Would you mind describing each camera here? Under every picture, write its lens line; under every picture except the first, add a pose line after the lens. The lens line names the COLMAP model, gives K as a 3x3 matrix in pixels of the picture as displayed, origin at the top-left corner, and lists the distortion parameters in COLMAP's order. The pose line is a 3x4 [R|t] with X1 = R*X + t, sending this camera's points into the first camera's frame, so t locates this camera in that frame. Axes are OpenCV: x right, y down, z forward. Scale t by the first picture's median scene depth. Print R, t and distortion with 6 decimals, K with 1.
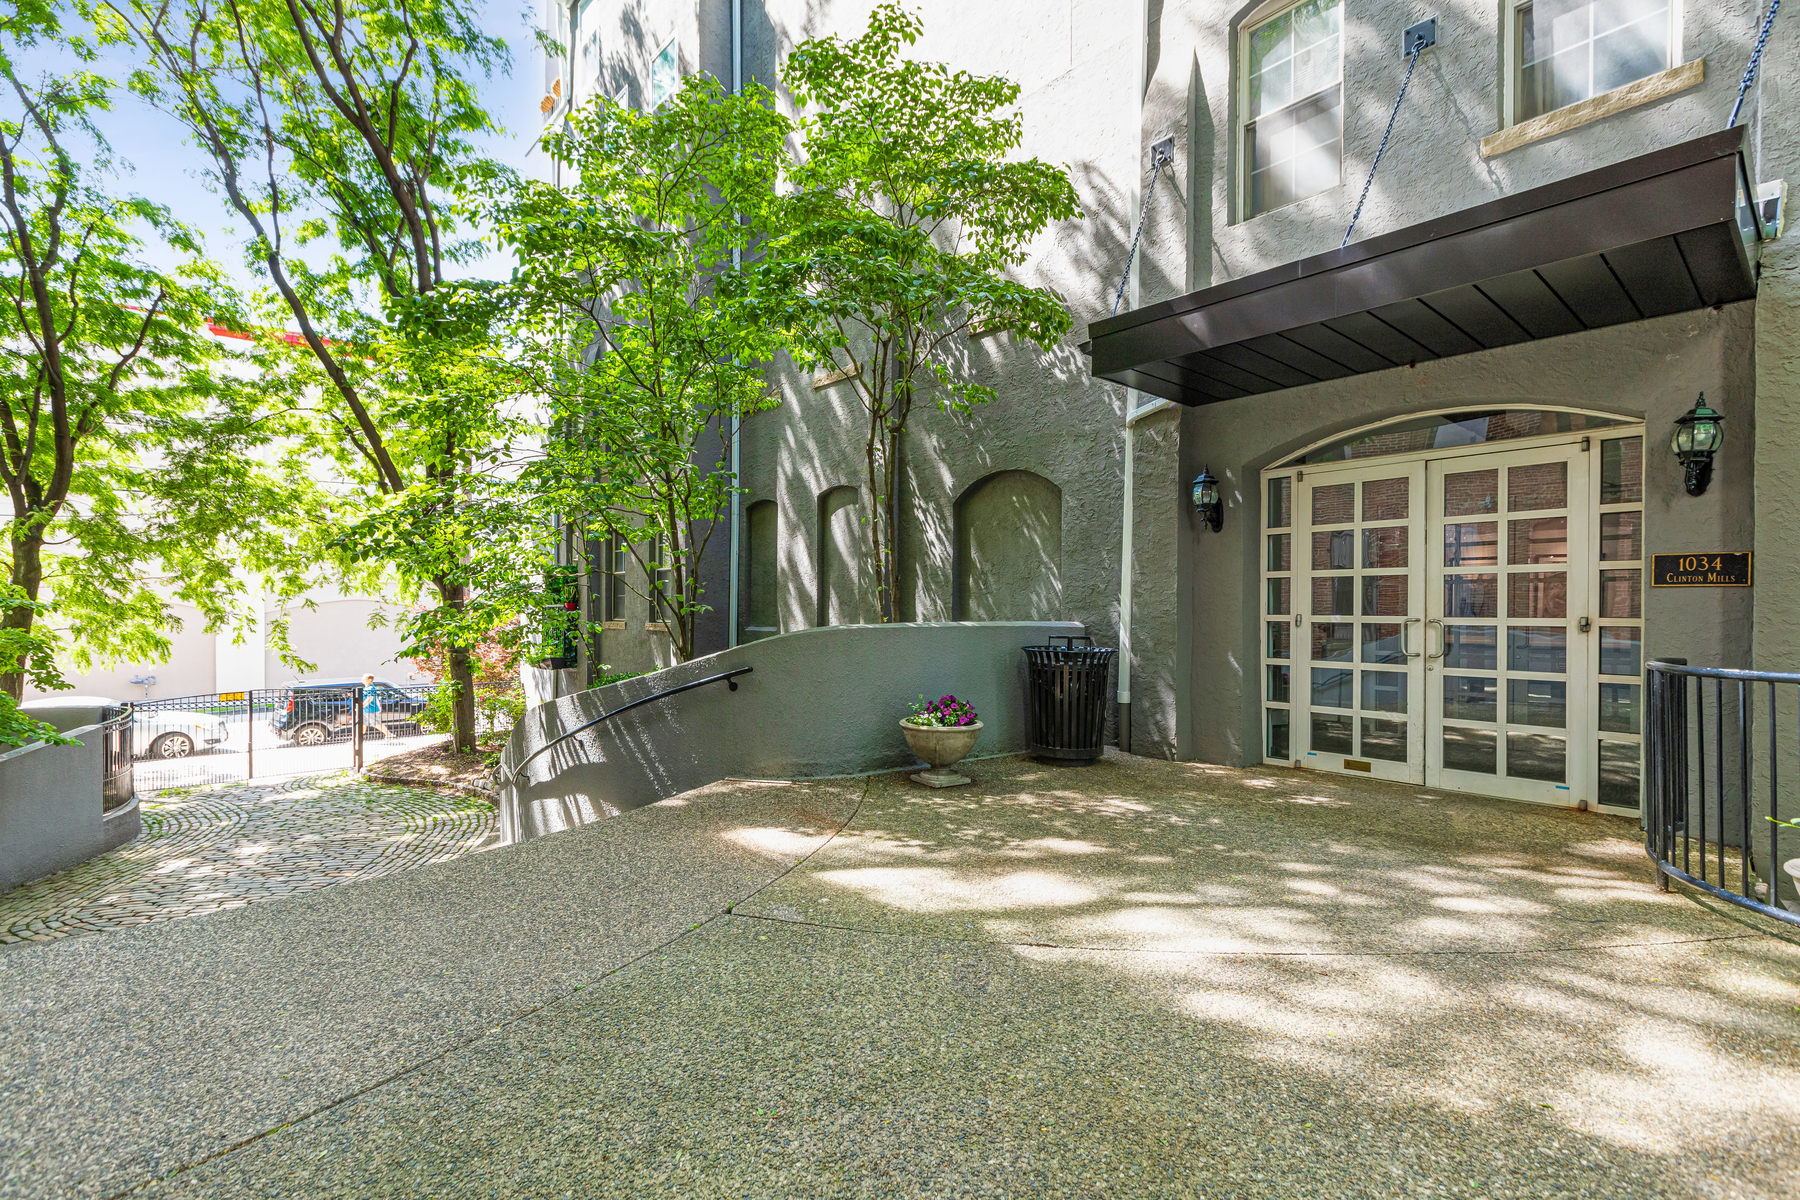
lens RADIAL K [[822.4, 0, 900.3], [0, 822.4, 608.8], [0, 0, 1]] dist [0.015880, -0.007108]
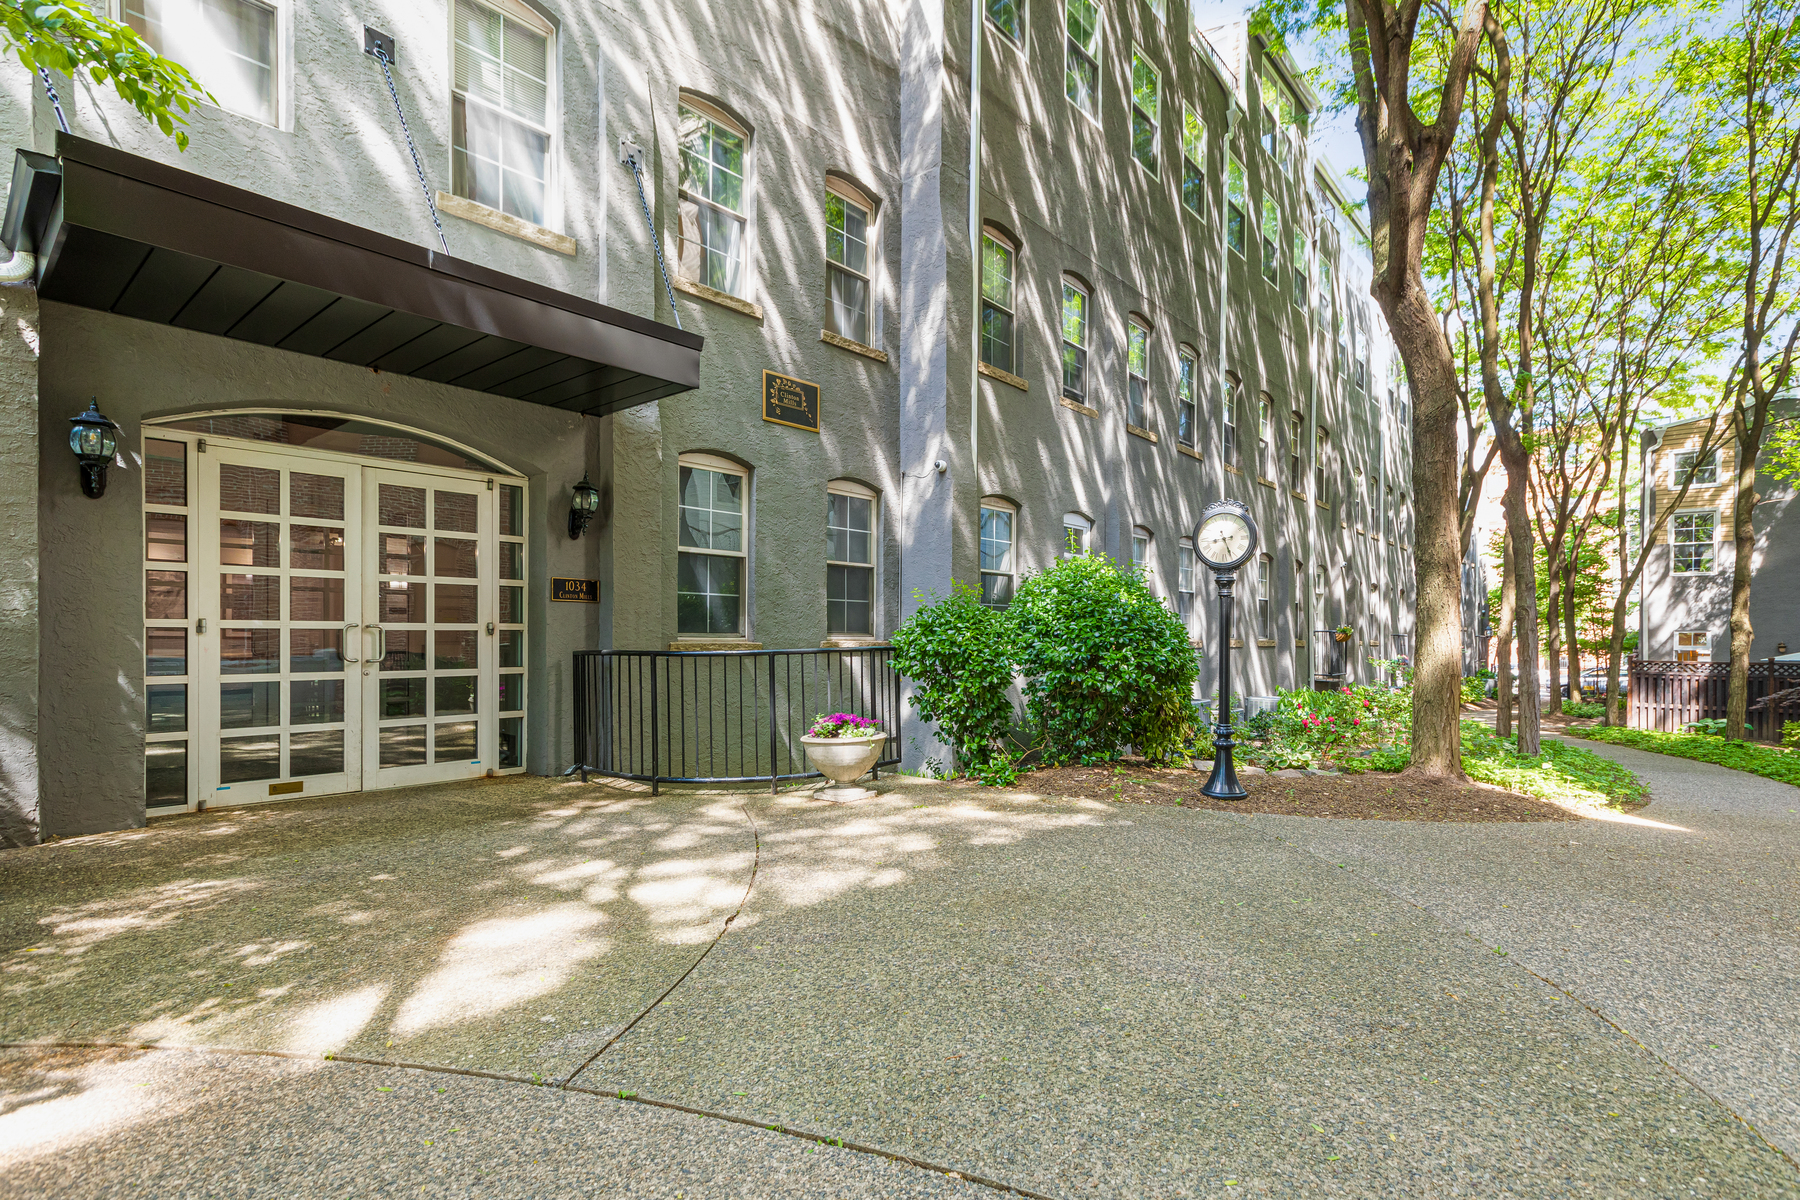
lens RADIAL K [[863.8, 0, 943.9], [0, 863.8, 636.1], [0, 0, 1]] dist [0.002212, -0.000319]
pose [[-0.152457, -0.007627, 0.988281, -0.512532], [-0.006457, 0.999957, 0.006721, 0.015335], [-0.988289, -0.005357, -0.152500, 0.469500]]
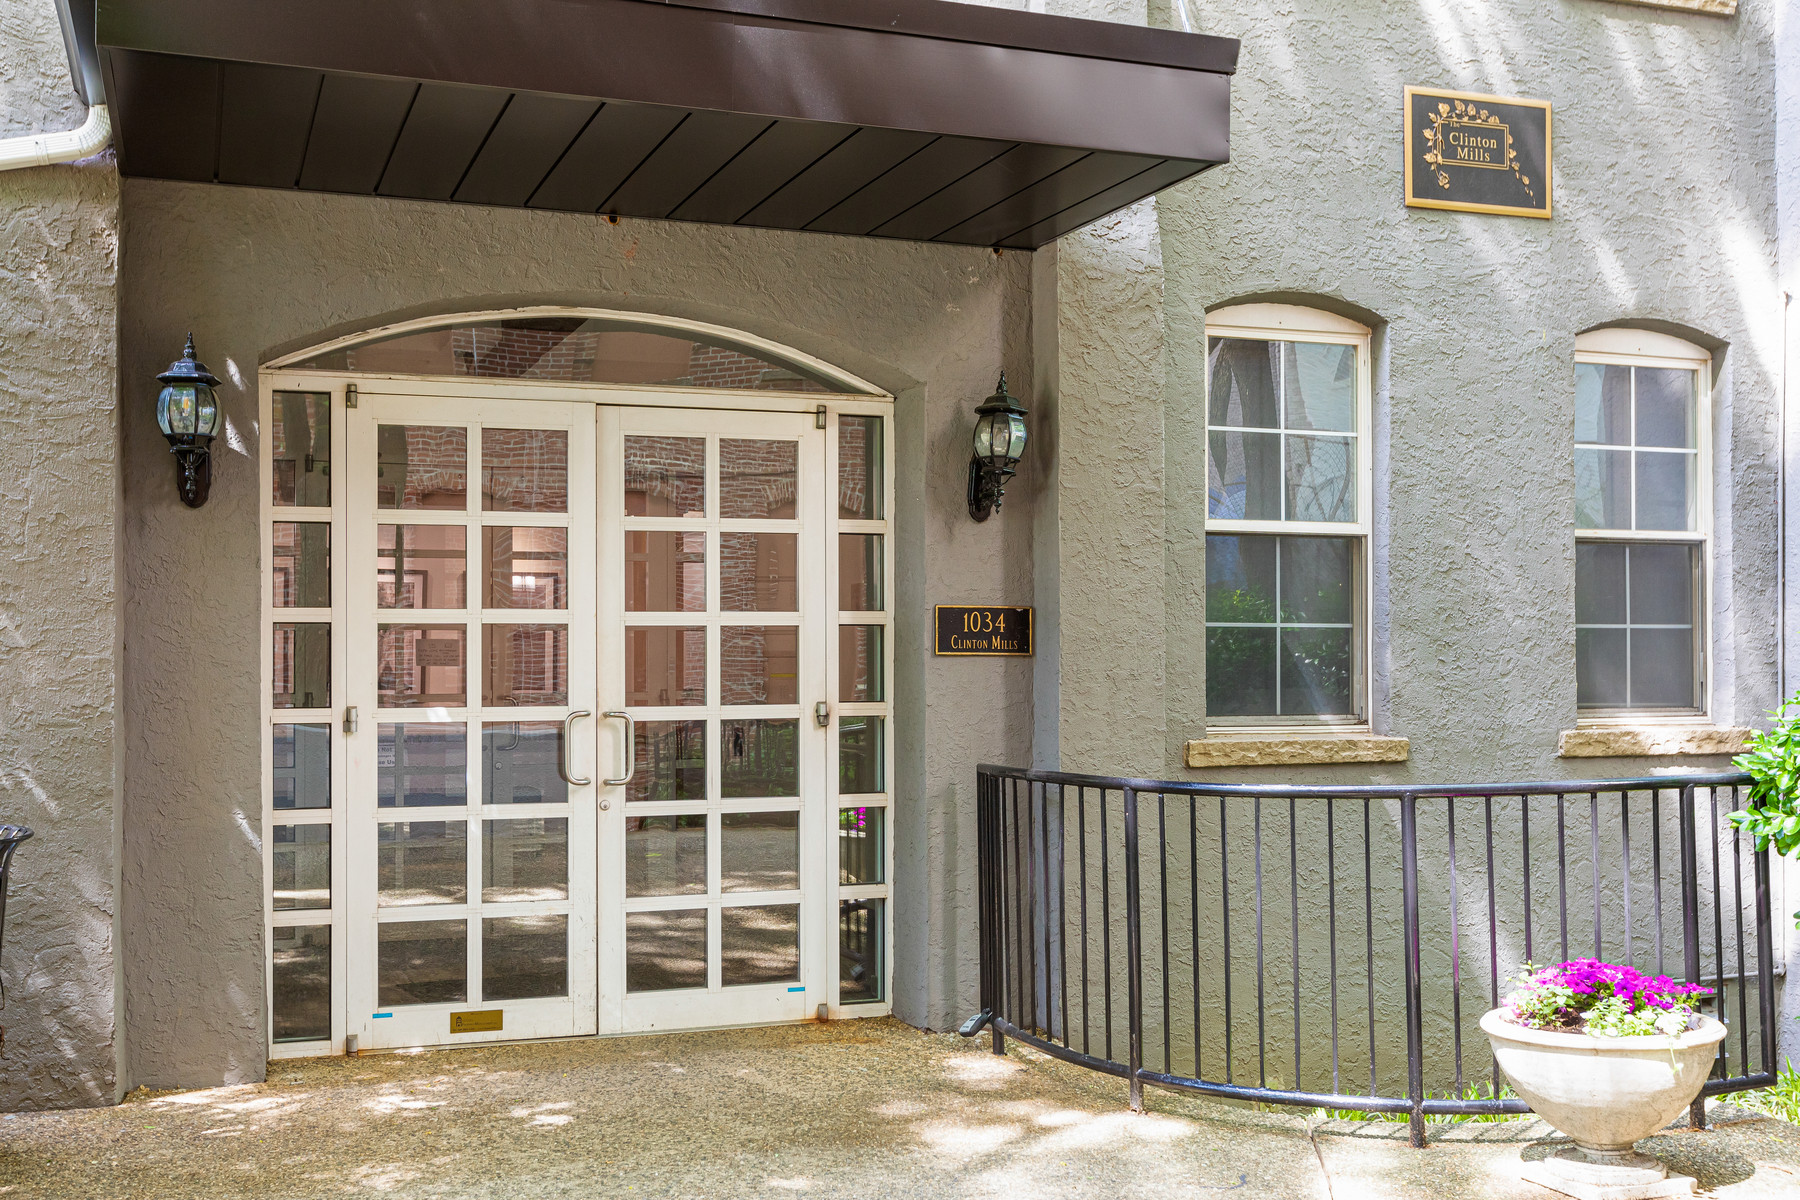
lens RADIAL K [[1825.3, 0, 836.6], [0, 1825.3, 624.8], [0, 0, 1]] dist [-0.005353, -0.001933]
pose [[0.378132, 0.005893, 0.925733, -0.368095], [0.001586, 0.999974, -0.007014, -0.033351], [-0.925750, 0.004120, 0.378113, 0.435981]]
